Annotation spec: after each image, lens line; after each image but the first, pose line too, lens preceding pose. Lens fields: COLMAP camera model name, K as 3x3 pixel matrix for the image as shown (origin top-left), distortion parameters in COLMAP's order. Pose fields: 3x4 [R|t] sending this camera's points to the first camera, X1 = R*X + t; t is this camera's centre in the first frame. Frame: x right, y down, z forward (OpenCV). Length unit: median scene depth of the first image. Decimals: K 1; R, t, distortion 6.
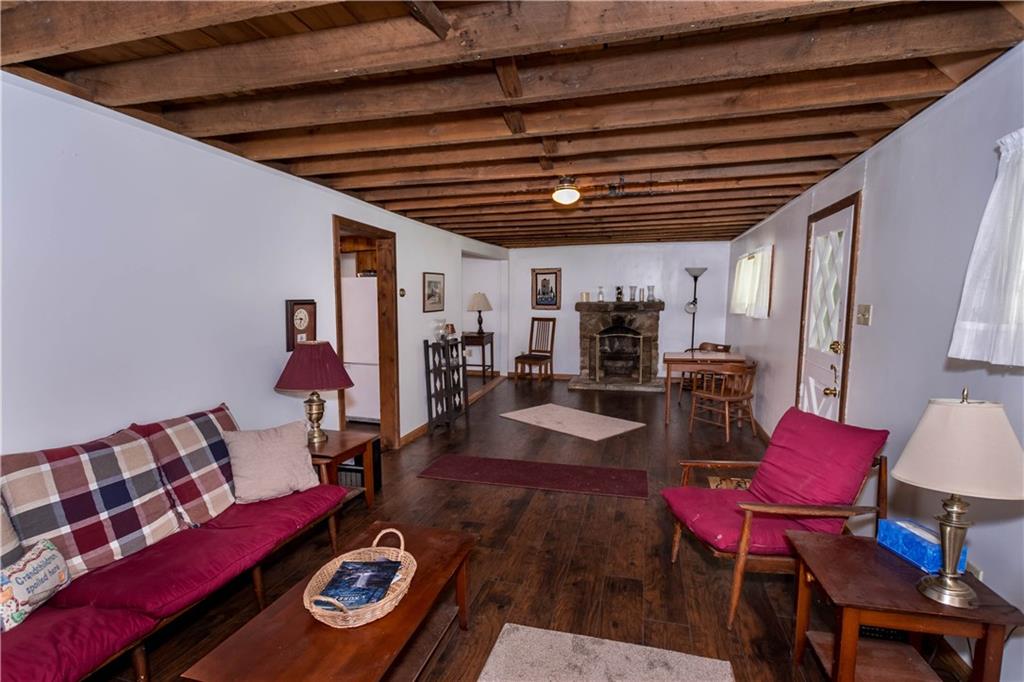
lens RADIAL K [[494.9, 0, 509.6], [0, 494.9, 357.5], [0, 0, 1]] dist [-0.013618, 0.000208]
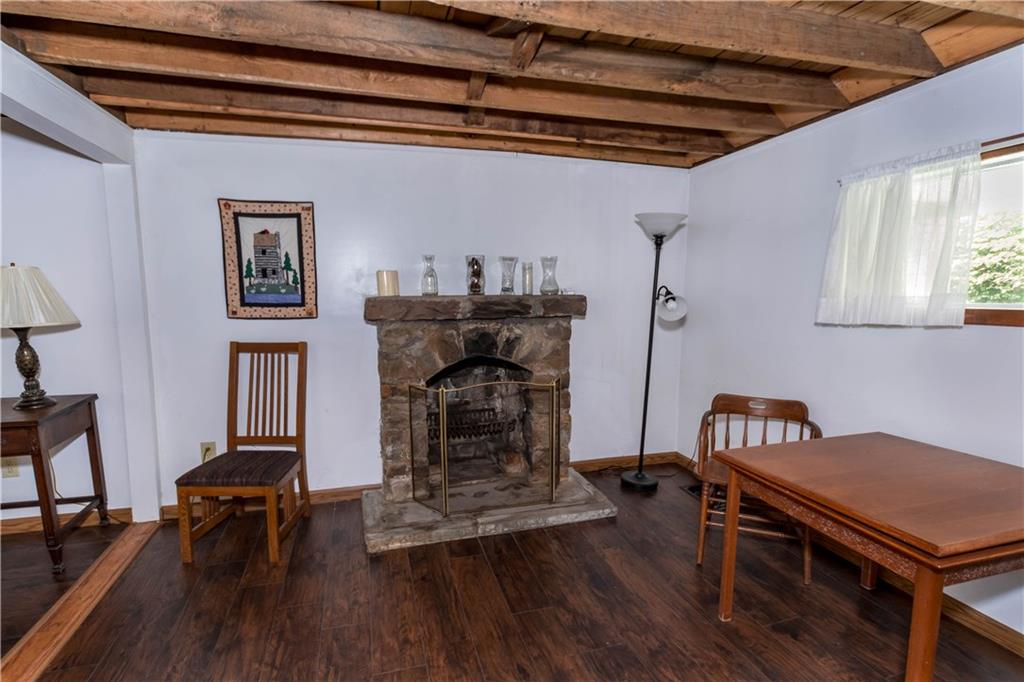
lens RADIAL K [[494.9, 0, 509.6], [0, 494.9, 357.5], [0, 0, 1]] dist [-0.013618, 0.000208]
pose [[0.852096, -0.063475, 0.519522, 0.033547], [0.062992, 0.997841, 0.018598, -0.067657], [-0.519580, 0.016879, 0.854255, 0.636843]]
